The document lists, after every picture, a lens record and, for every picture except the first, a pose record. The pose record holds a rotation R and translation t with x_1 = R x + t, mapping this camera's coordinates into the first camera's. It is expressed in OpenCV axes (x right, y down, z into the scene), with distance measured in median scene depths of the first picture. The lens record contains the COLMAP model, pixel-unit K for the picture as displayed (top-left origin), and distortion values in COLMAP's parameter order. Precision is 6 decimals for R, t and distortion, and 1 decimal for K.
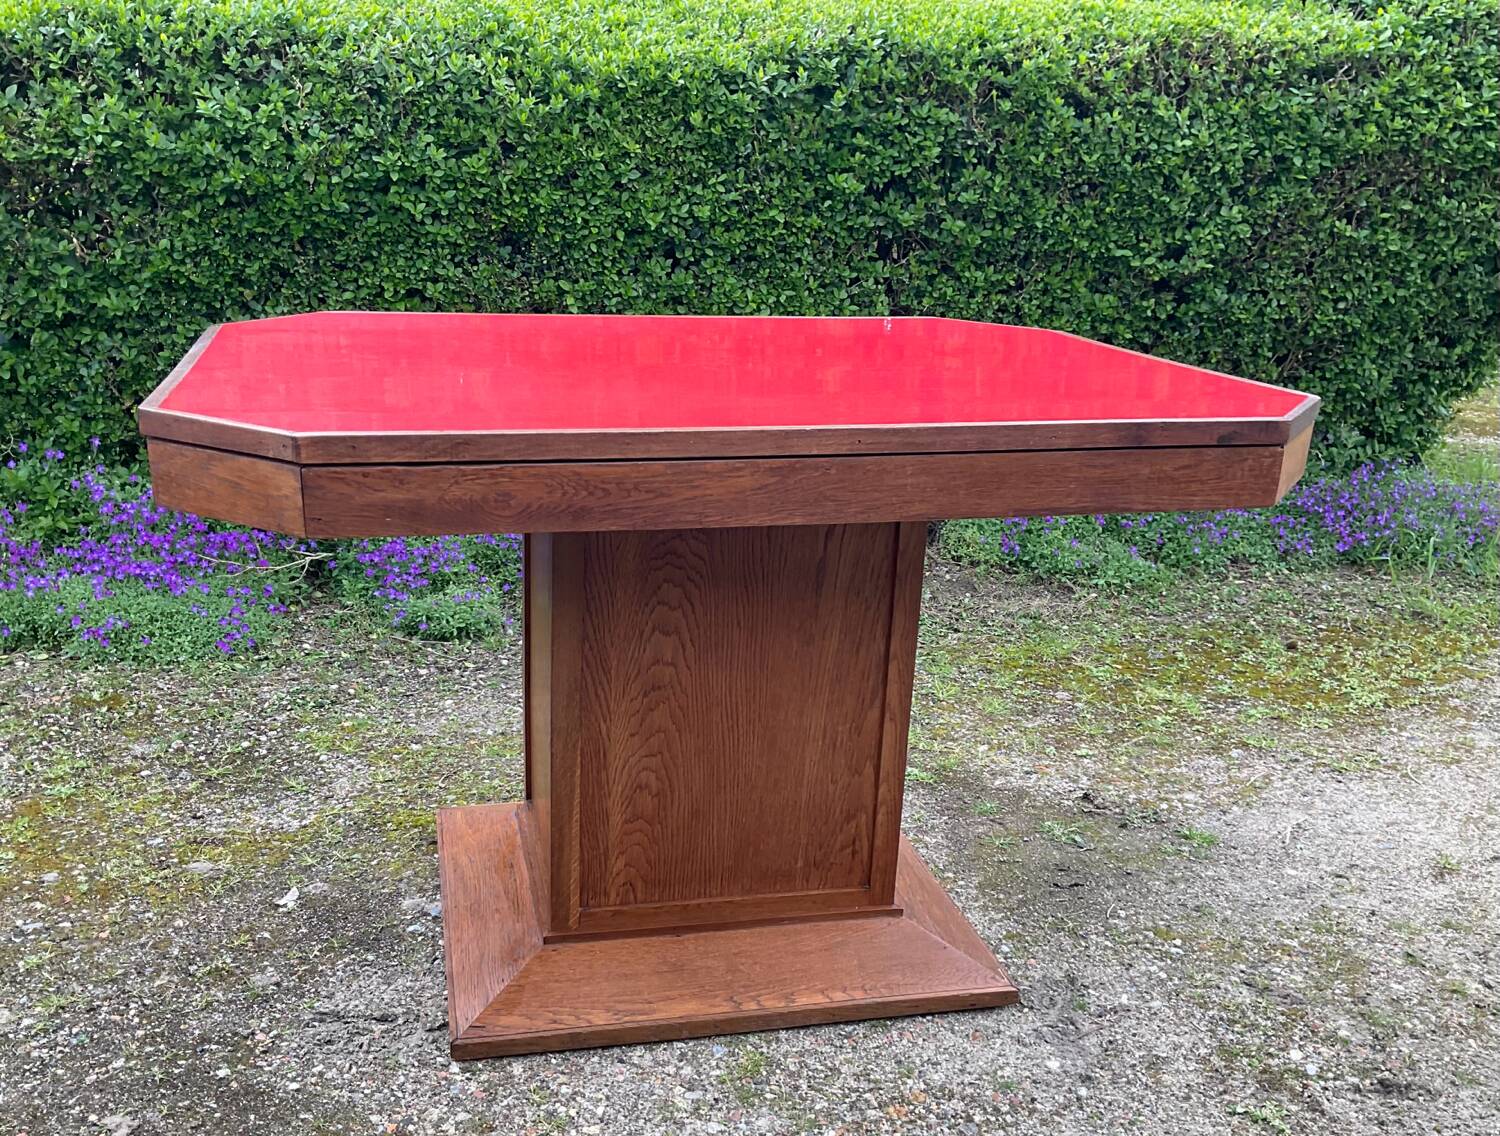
lens RADIAL K [[1391.8, 0, 709.1], [0, 1391.8, 617.3], [0, 0, 1]] dist [0.011486, 0.000000]
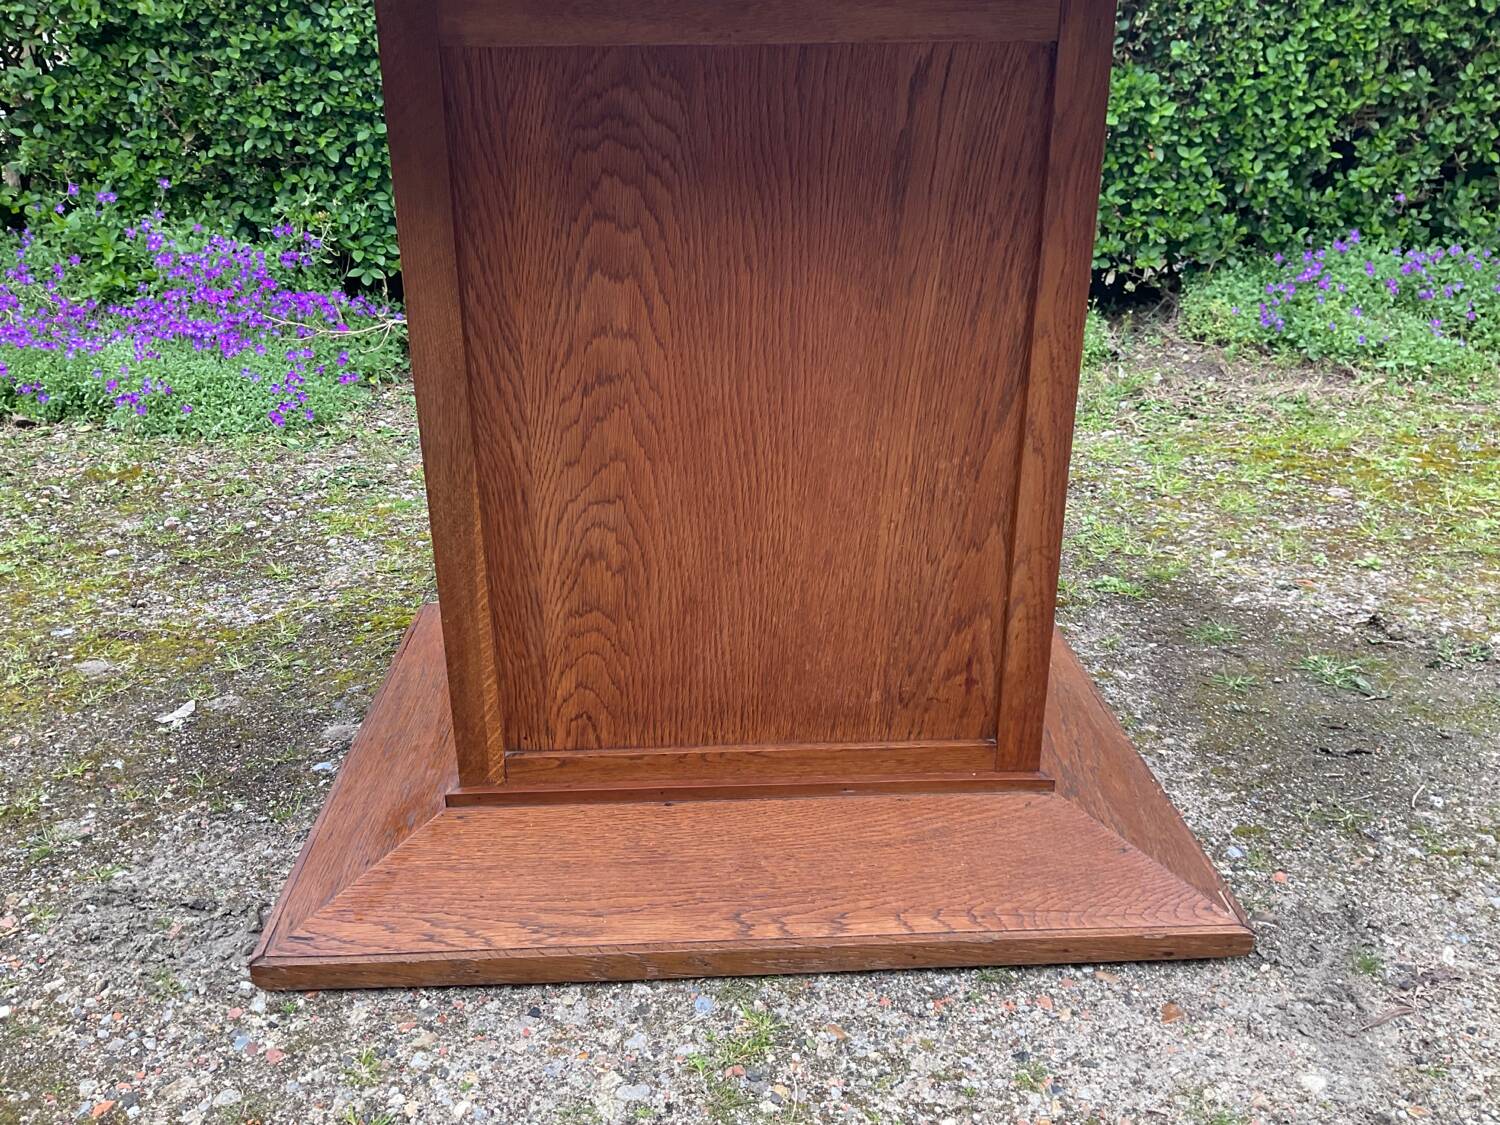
lens RADIAL K [[1258.0, 0, 742.5], [0, 1258.0, 560.2], [0, 0, 1]] dist [0.044704, -0.107877]
pose [[0.983968, 0.024301, -0.176681, 0.099403], [-0.013301, 0.997914, 0.063179, 0.082484], [0.177847, -0.059816, 0.982238, 0.444882]]
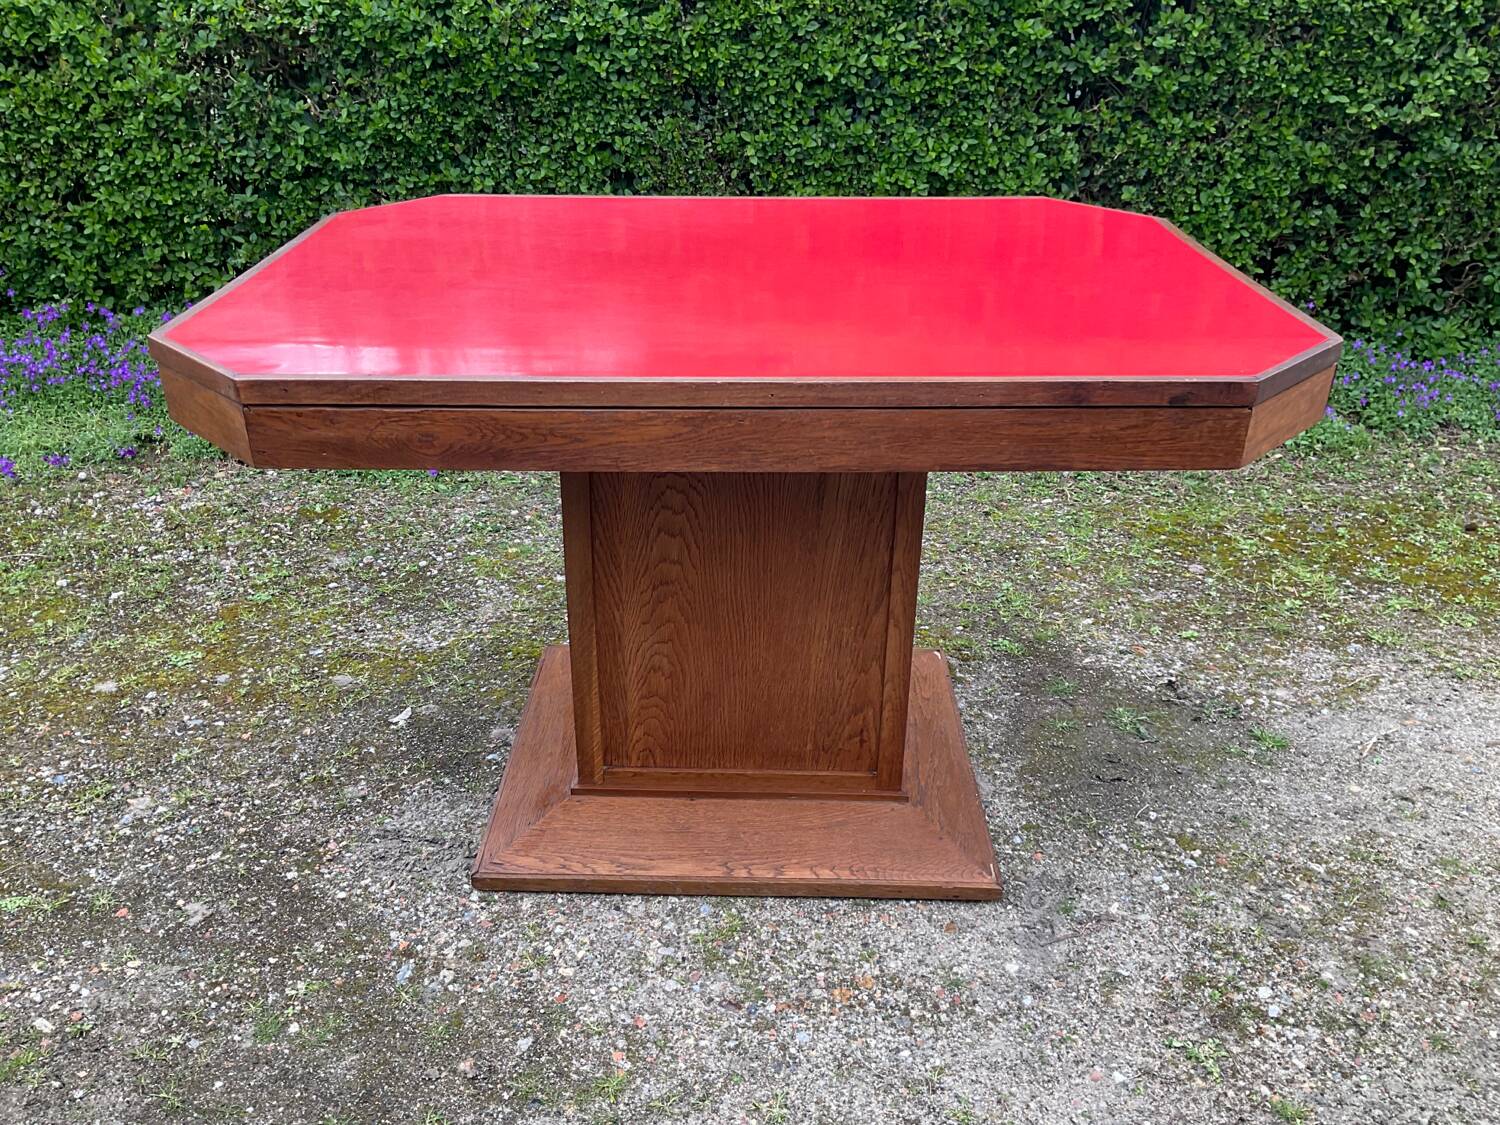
lens RADIAL K [[1258.0, 0, 742.2], [0, 1258.0, 571.3], [0, 0, 1]] dist [0.044704, -0.107877]
pose [[0.971475, 0.080421, -0.223087, 0.212461], [-0.047207, 0.987495, 0.150414, -0.096219], [0.232394, -0.135592, 0.963124, 0.069036]]
